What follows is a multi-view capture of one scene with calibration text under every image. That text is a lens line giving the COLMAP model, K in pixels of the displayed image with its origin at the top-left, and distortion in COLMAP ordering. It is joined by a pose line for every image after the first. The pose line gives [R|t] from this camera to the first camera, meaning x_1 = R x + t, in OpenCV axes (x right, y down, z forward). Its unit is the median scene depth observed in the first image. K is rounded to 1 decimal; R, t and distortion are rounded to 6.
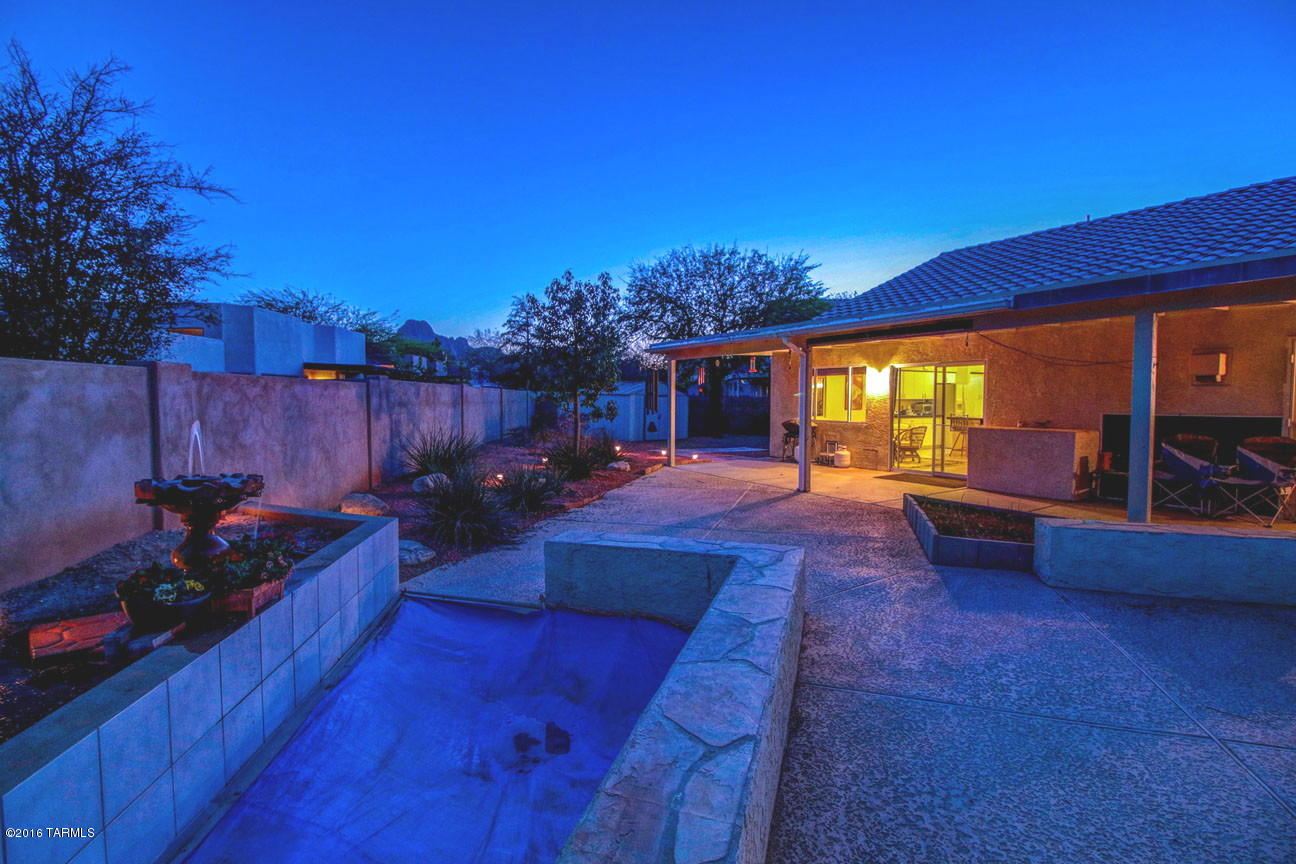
lens RADIAL K [[600.5, 0, 647.8], [0, 600.5, 432.1], [0, 0, 1]] dist [-0.002719, -0.000258]
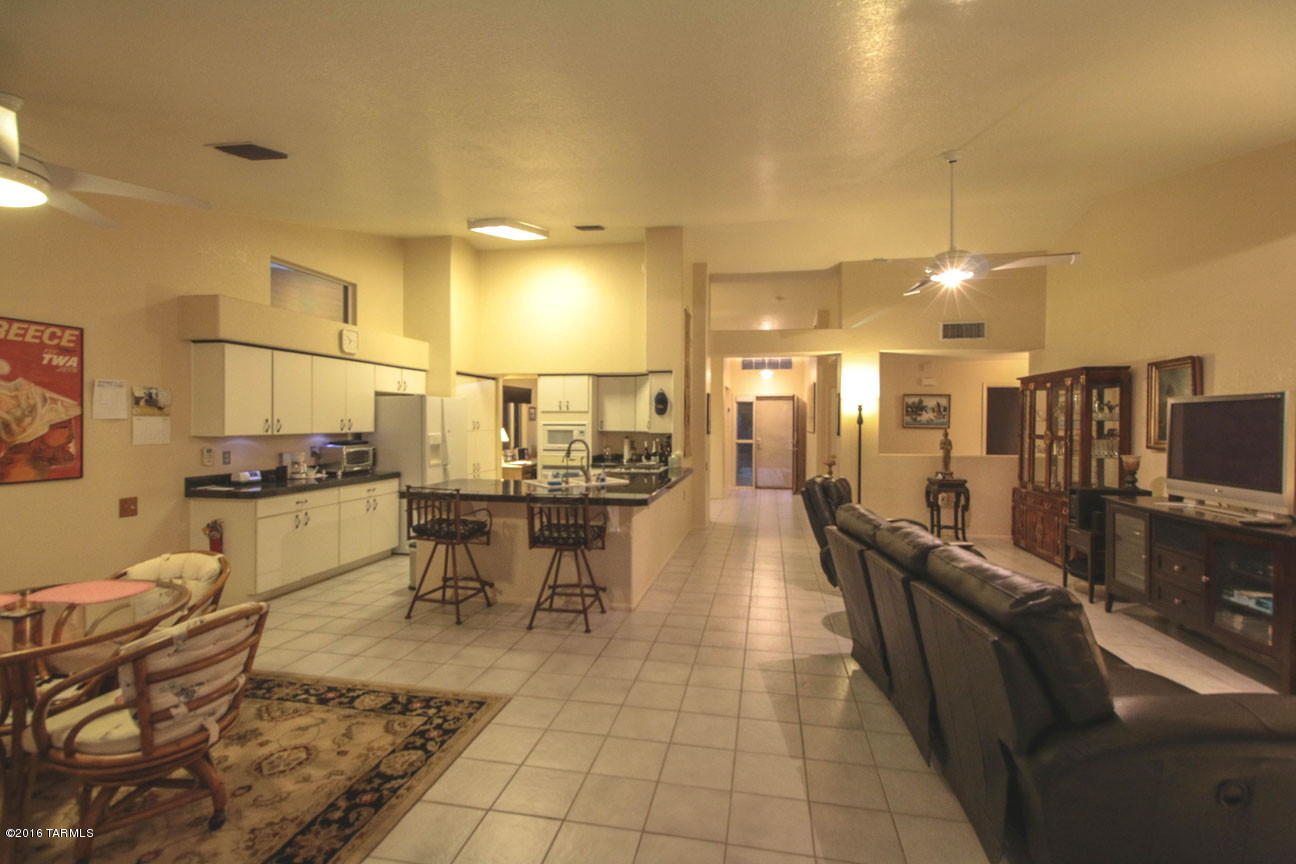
lens RADIAL K [[600.5, 0, 647.6], [0, 600.5, 429.7], [0, 0, 1]] dist [-0.002719, -0.000258]
pose [[0.686054, -0.001641, 0.727549, 0.318550], [0.030544, 0.999181, -0.026548, -0.041626], [-0.726909, 0.040435, 0.685542, 0.608683]]
